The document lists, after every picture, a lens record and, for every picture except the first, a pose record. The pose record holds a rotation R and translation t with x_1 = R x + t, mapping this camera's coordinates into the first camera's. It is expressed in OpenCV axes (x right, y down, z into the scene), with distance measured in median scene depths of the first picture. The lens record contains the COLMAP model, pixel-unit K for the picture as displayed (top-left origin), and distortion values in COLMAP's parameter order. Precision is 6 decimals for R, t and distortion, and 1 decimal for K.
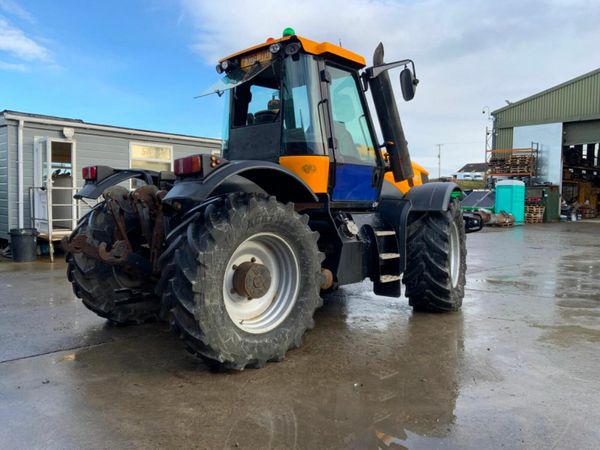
lens RADIAL K [[490.6, 0, 305.8], [0, 490.6, 223.4], [0, 0, 1]] dist [0.068867, -0.132539]
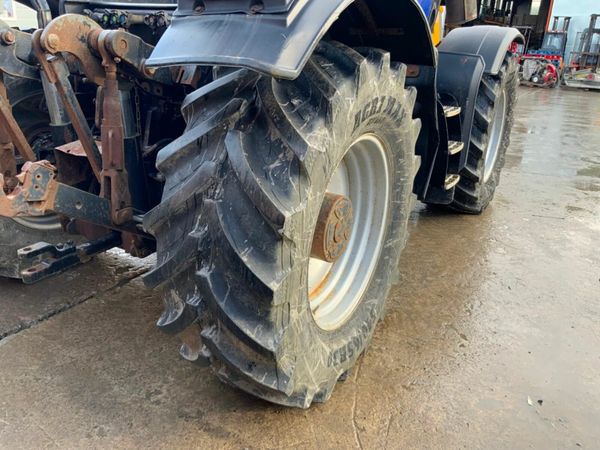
lens RADIAL K [[490.6, 0, 305.8], [0, 490.6, 223.4], [0, 0, 1]] dist [0.068867, -0.132539]
pose [[0.972663, -0.065221, 0.222875, -0.192635], [-0.007149, 0.950886, 0.309459, -0.037366], [-0.232112, -0.302592, 0.924425, 0.420107]]
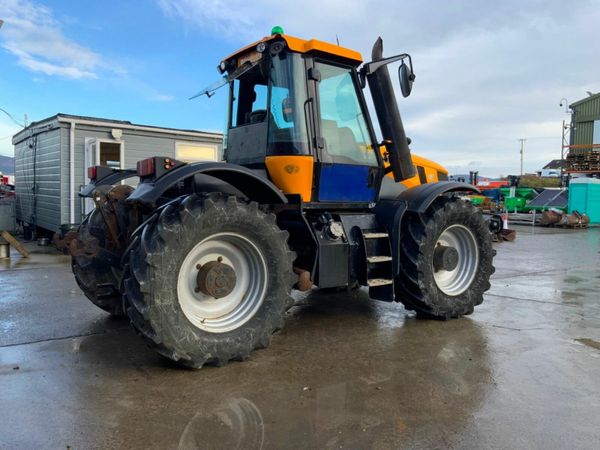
lens RADIAL K [[490.0, 0, 304.0], [0, 490.0, 232.5], [0, 0, 1]] dist [0.068503, -0.135639]
pose [[0.988958, 0.016261, -0.147301, 0.173780], [-0.012752, 0.999613, 0.024732, -0.008104], [0.147646, -0.022580, 0.988782, 0.021308]]
